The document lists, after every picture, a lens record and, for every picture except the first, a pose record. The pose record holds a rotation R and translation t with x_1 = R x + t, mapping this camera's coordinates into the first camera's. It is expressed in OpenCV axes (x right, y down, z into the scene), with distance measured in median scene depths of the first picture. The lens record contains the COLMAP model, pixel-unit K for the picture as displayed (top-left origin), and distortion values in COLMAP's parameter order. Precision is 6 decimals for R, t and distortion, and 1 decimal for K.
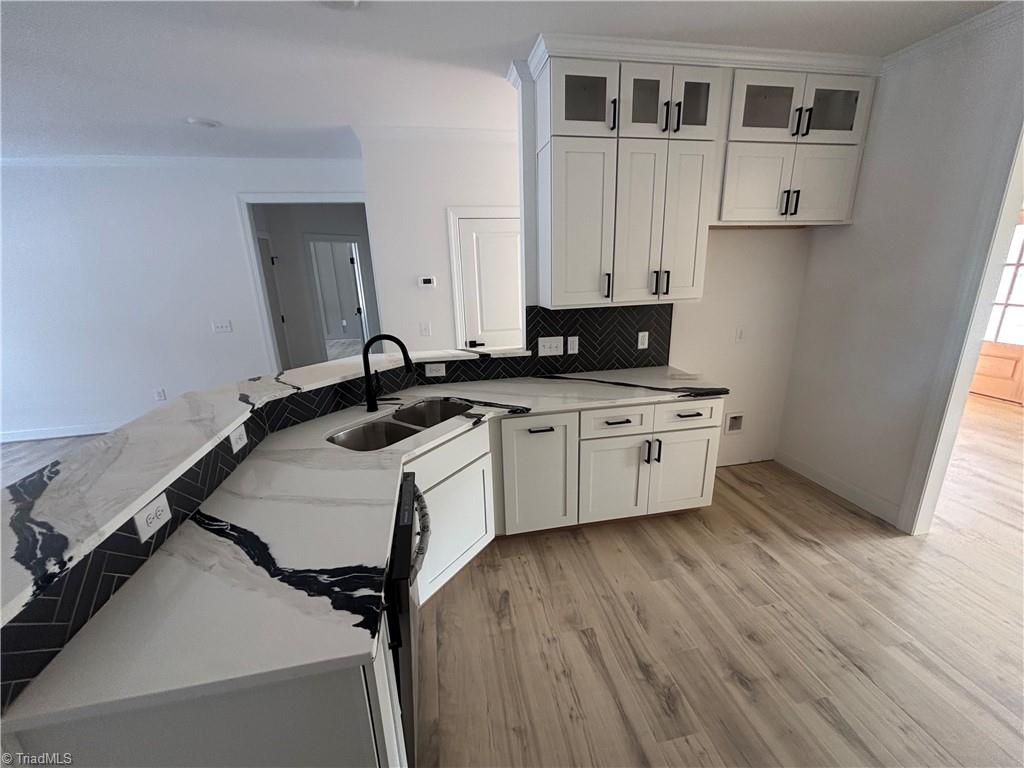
lens RADIAL K [[411.1, 0, 513.8], [0, 411.1, 384.9], [0, 0, 1]] dist [0.001490, 0.000105]
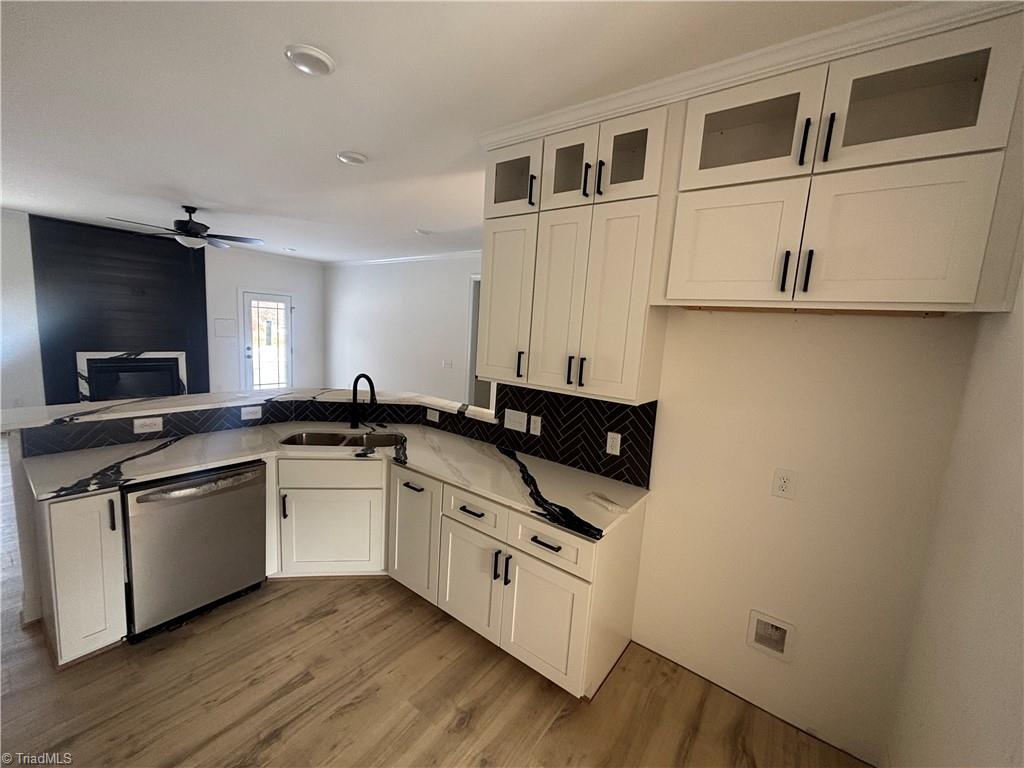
lens RADIAL K [[410.2, 0, 514.8], [0, 410.2, 385.8], [0, 0, 1]] dist [0.000603, -0.000476]
pose [[0.664509, 0.174002, -0.726740, 0.953514], [-0.285326, 0.957911, -0.031543, -0.175051], [0.690664, 0.228318, 0.686188, 0.409915]]
